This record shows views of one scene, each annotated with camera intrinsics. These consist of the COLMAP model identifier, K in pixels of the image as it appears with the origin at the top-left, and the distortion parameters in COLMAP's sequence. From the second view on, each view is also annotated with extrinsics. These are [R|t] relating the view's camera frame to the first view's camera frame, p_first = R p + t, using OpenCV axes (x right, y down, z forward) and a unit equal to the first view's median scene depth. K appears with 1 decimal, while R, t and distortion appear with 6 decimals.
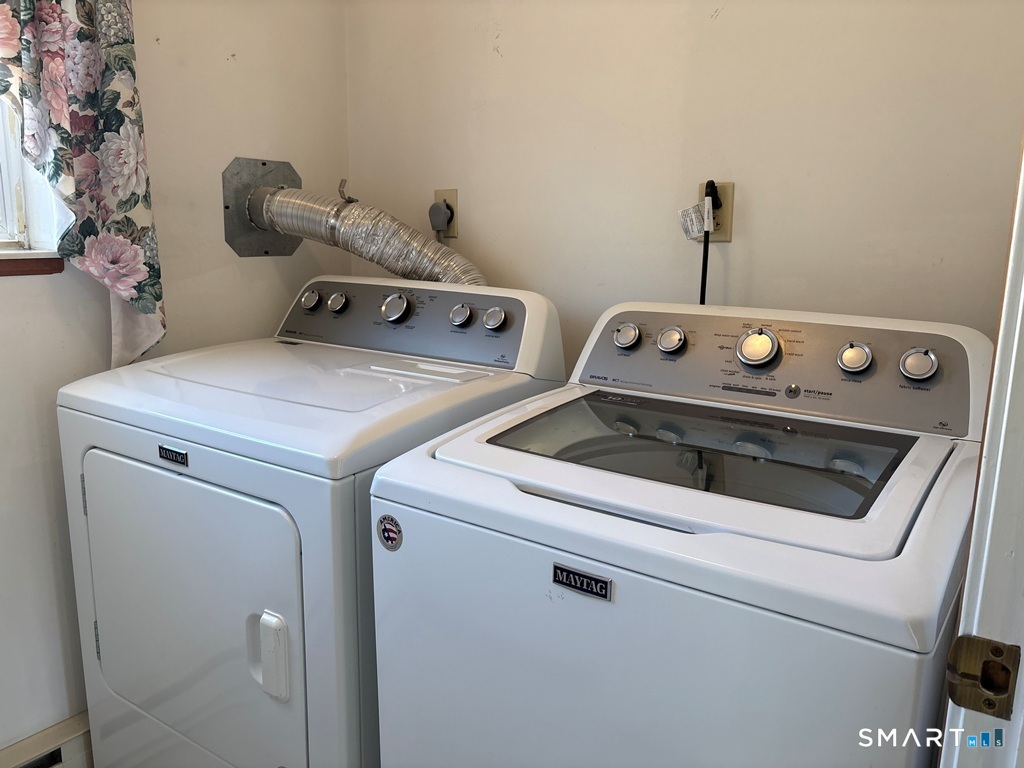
lens RADIAL K [[775.0, 0, 522.6], [0, 775.0, 374.4], [0, 0, 1]] dist [0.050729, -0.065776]
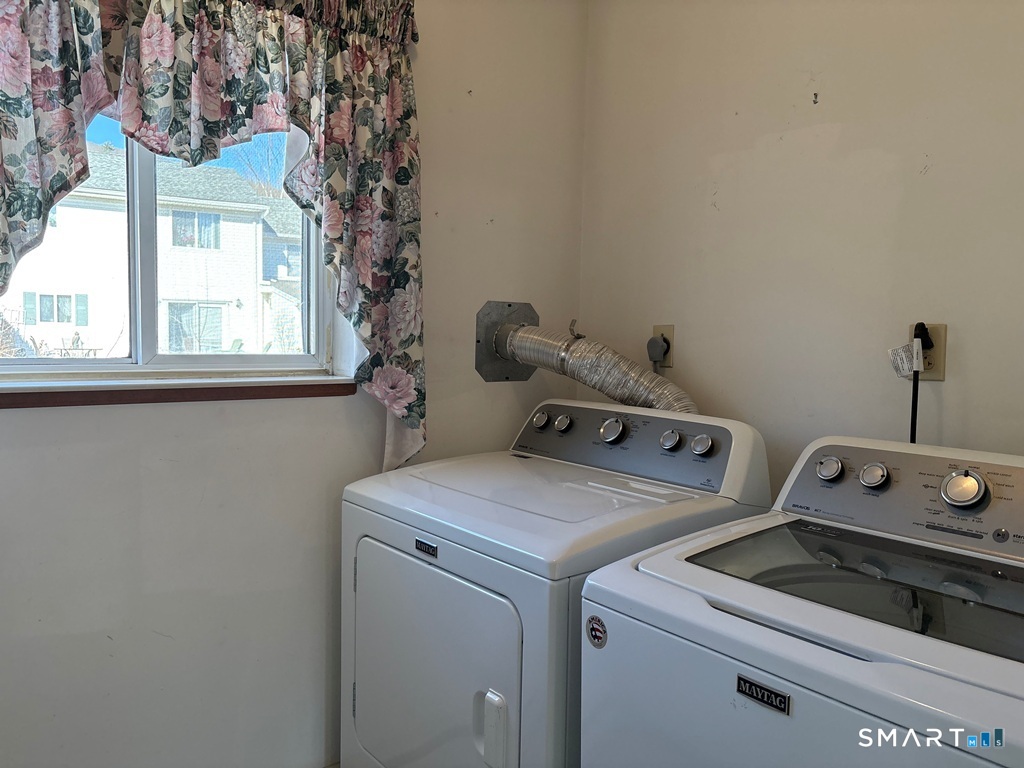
lens RADIAL K [[775.0, 0, 511.2], [0, 775.0, 383.5], [0, 0, 1]] dist [0.050729, -0.065776]
pose [[0.954247, 0.020450, -0.298321, 0.034355], [-0.058825, 0.991001, -0.120233, -0.011256], [0.293178, 0.132281, 0.946863, -0.135613]]
